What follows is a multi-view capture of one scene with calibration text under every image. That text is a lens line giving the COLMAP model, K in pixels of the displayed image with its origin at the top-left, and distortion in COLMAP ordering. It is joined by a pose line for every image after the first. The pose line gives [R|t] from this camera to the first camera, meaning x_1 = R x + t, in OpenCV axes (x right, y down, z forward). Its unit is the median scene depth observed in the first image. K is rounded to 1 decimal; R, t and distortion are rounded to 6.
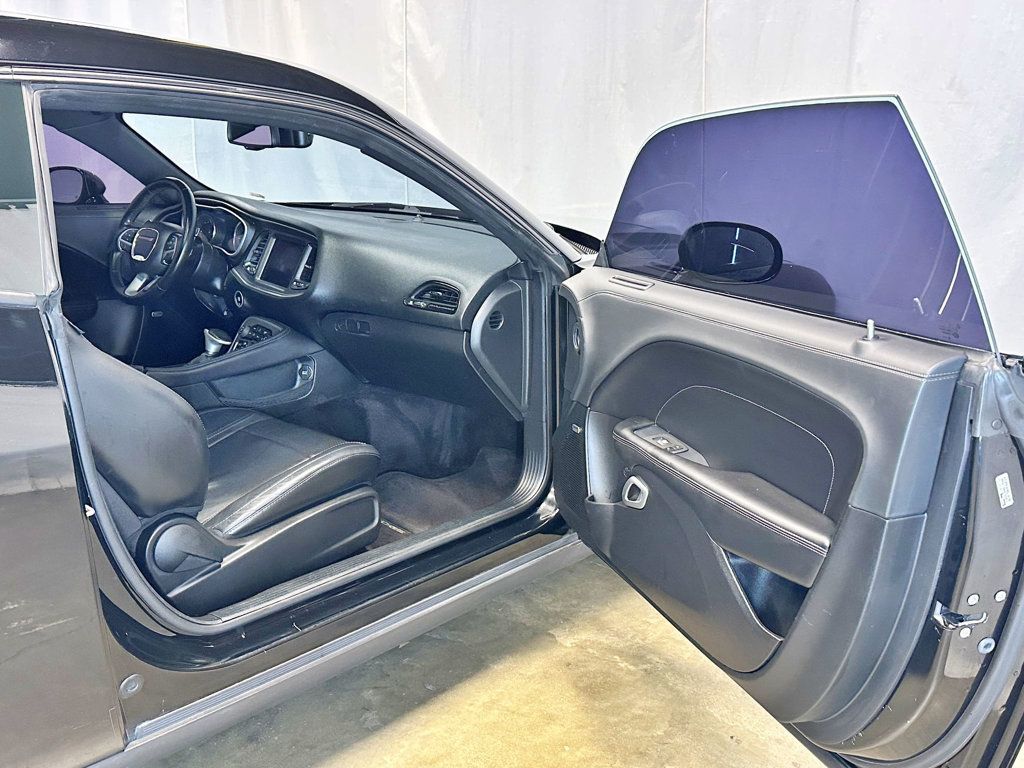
lens RADIAL K [[989.3, 0, 544.3], [0, 989.3, 378.2], [0, 0, 1]] dist [0.056670, 0.000000]
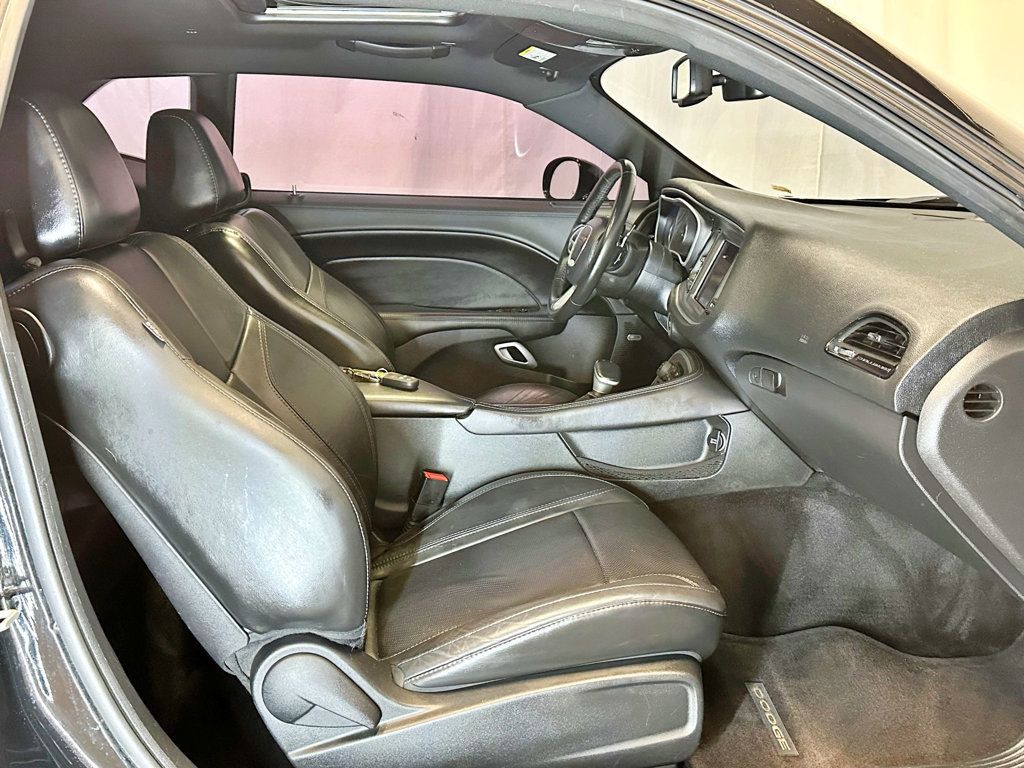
lens RADIAL K [[989.3, 0, 512.7], [0, 989.3, 375.9], [0, 0, 1]] dist [0.056670, 0.000000]
pose [[0.727836, 0.117723, -0.675571, 0.096018], [-0.140472, 0.989859, 0.021149, -0.041596], [0.671209, 0.079506, 0.736992, 0.405175]]
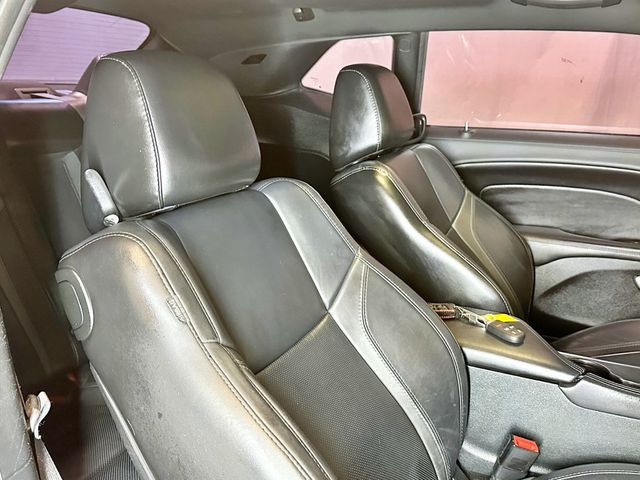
lens RADIAL K [[618.3, 0, 322.3], [0, 618.3, 242.0], [0, 0, 1]] dist [0.056670, 0.000000]
pose [[0.282123, 0.193306, -0.939702, -0.060004], [-0.215144, 0.967291, 0.134389, -0.096794], [0.934944, 0.164257, 0.314483, 0.585687]]
